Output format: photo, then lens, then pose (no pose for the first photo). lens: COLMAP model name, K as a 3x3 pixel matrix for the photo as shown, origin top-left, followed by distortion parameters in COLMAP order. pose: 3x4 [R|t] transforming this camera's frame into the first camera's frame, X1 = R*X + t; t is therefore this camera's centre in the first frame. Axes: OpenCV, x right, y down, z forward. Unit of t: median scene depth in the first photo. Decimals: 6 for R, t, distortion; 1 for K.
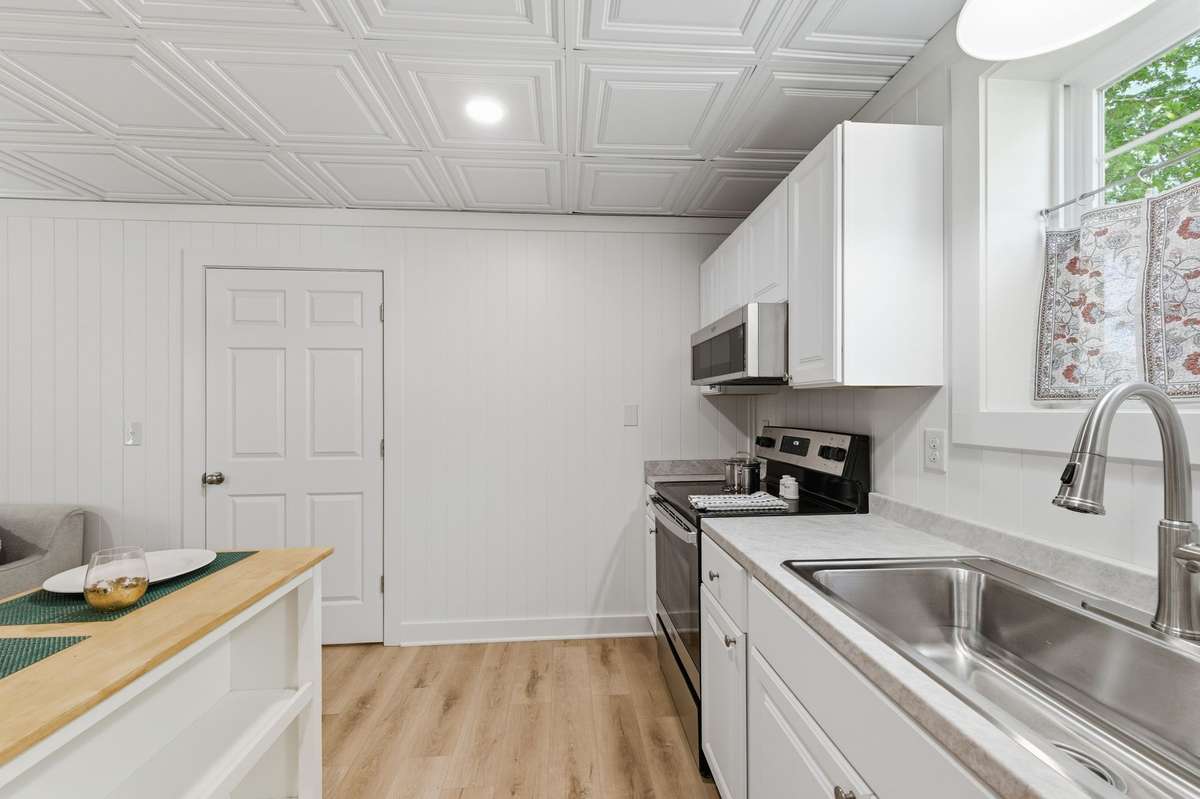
lens RADIAL K [[466.4, 0, 598.5], [0, 466.4, 403.1], [0, 0, 1]] dist [-0.000353, -0.000009]
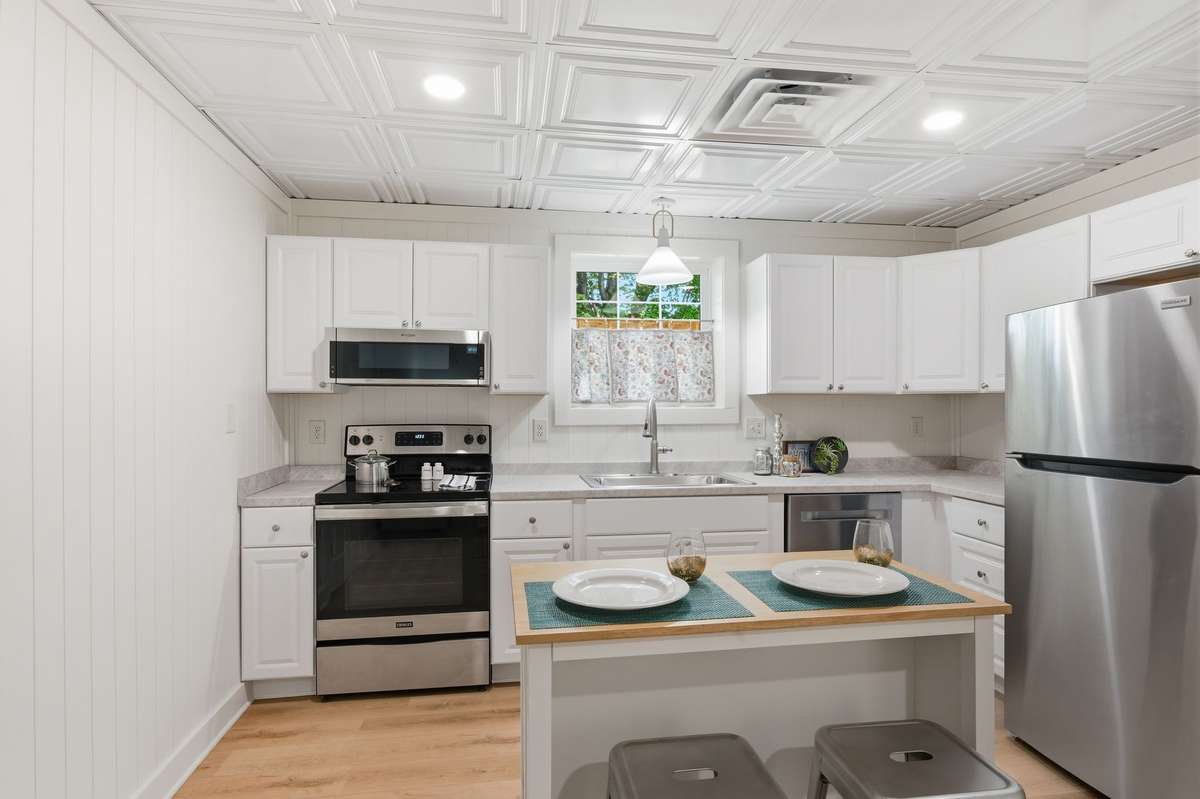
lens RADIAL K [[628.7, 0, 597.1], [0, 628.7, 409.5], [0, 0, 1]] dist [0.000647, 0.000096]
pose [[-0.073243, 0.005200, 0.997301, -1.464448], [-0.000586, 0.999986, -0.005257, 0.029018], [-0.997314, -0.000969, -0.073239, 0.775663]]
